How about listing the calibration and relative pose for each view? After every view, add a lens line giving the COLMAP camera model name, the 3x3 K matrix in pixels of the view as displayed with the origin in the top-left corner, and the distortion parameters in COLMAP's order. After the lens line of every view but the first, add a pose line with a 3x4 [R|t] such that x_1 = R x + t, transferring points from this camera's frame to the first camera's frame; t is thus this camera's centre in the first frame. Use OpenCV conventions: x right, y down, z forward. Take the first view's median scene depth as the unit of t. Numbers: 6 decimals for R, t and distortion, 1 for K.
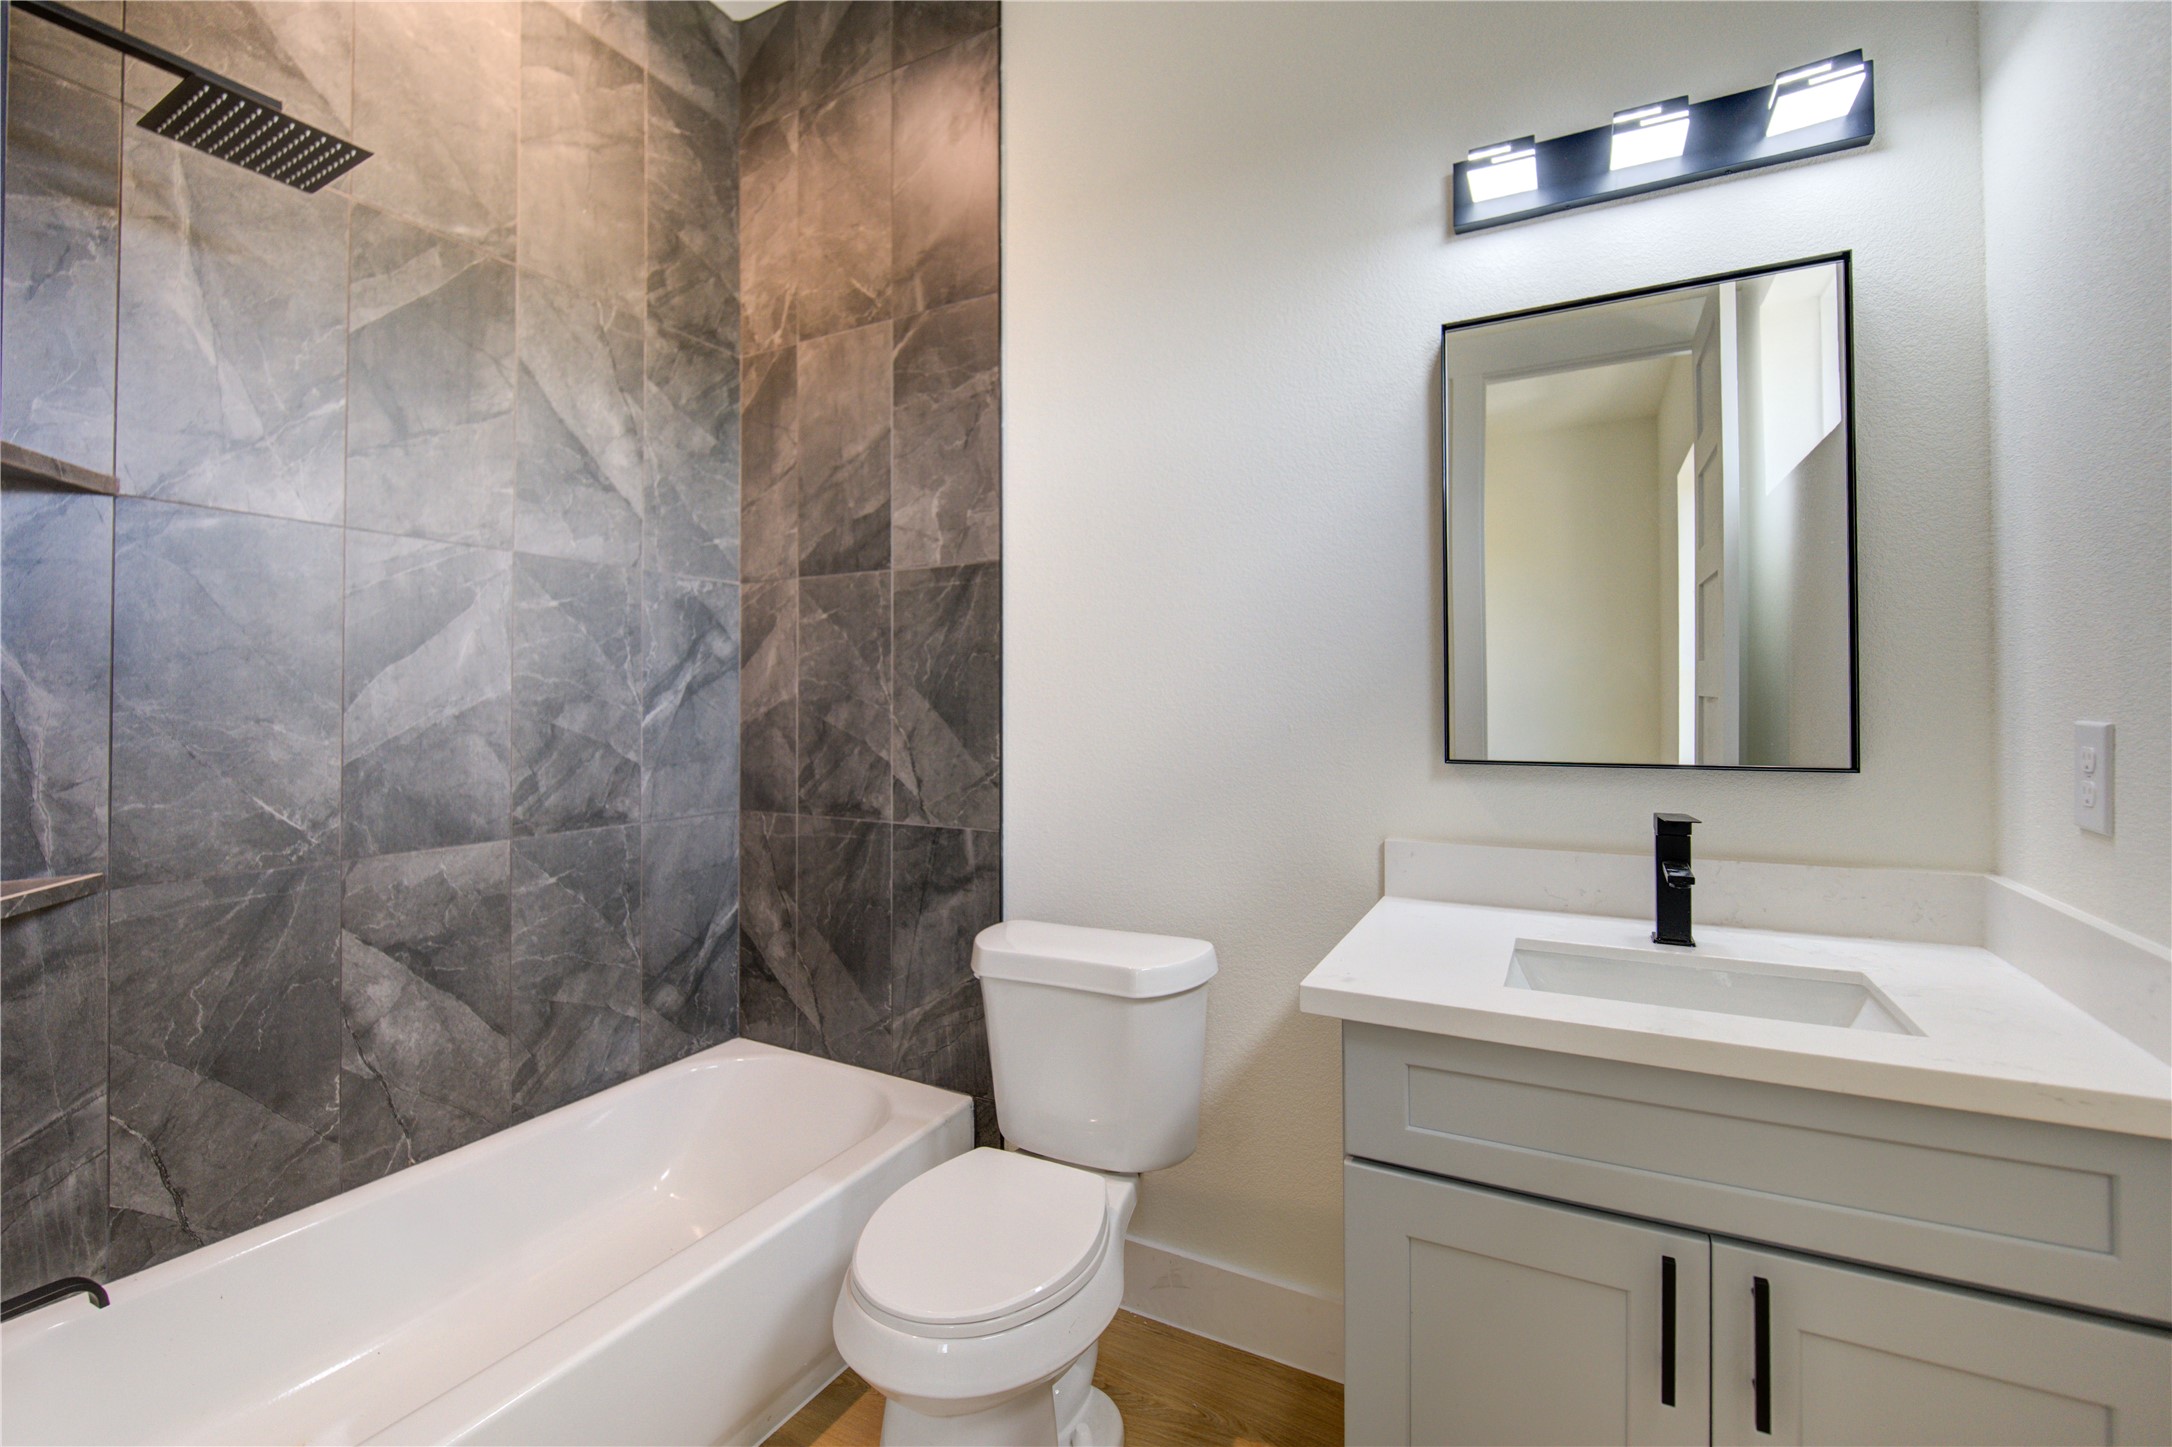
lens RADIAL K [[894.4, 0, 1129.3], [0, 894.4, 720.8], [0, 0, 1]] dist [-0.006401, -0.001301]
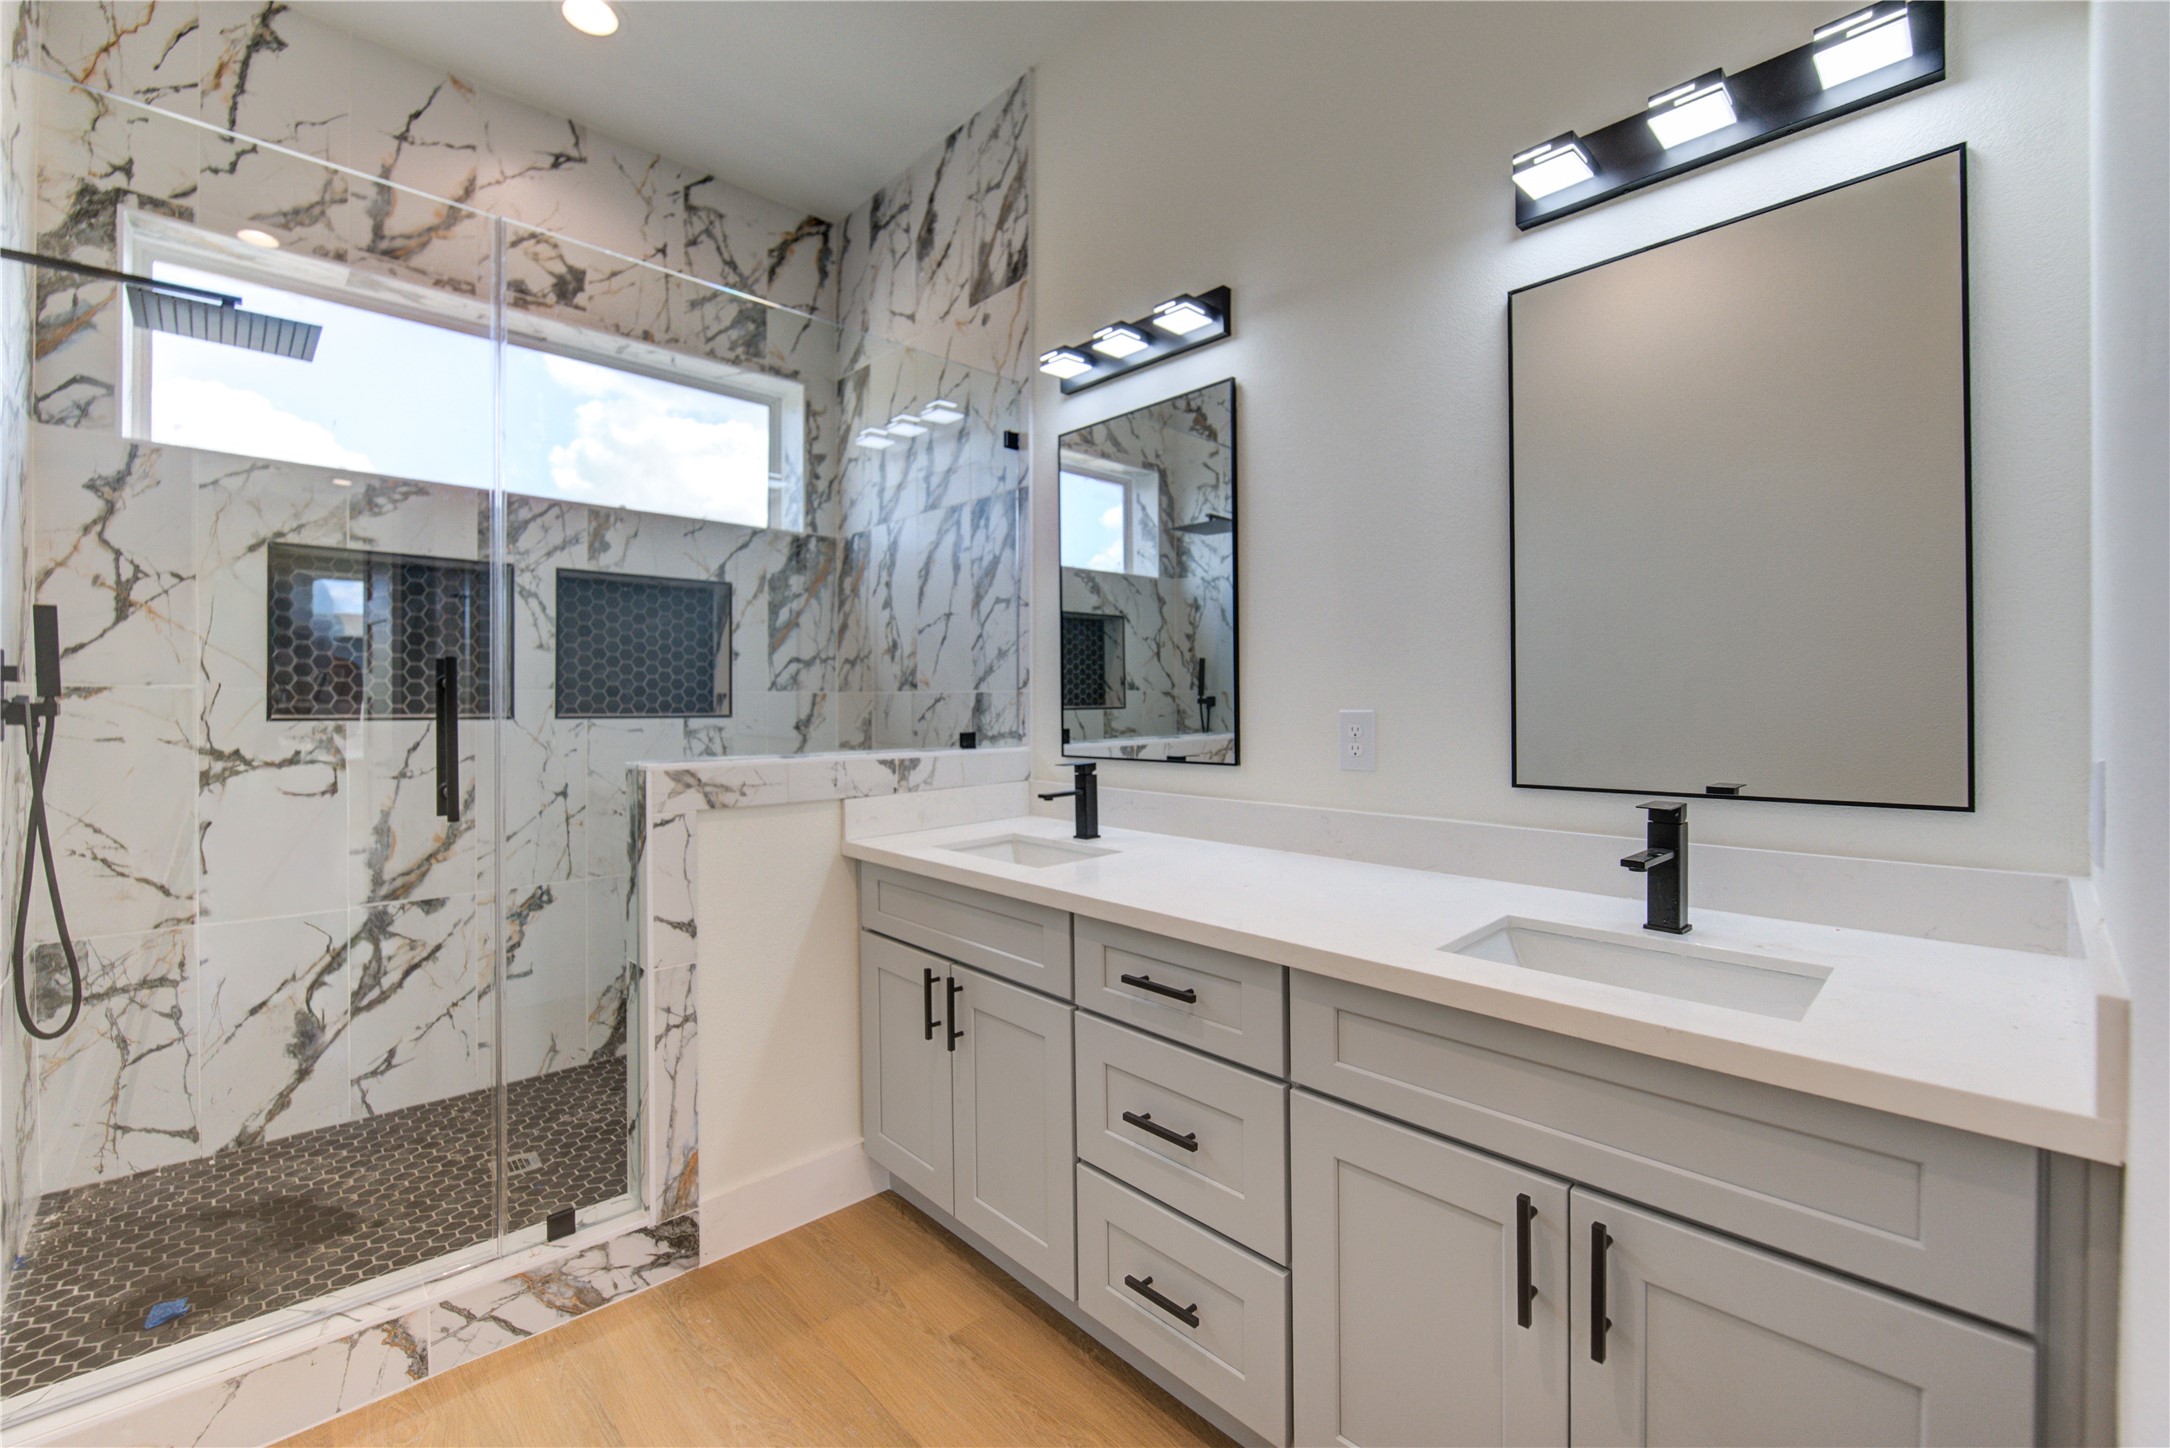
lens RADIAL K [[893.6, 0, 1086.7], [0, 893.6, 709.8], [0, 0, 1]] dist [-0.006401, -0.001301]
pose [[0.937852, 0.004946, -0.347000, 0.325319], [-0.004391, 0.999988, 0.002386, -0.000163], [0.347007, -0.000714, 0.937862, -0.157443]]
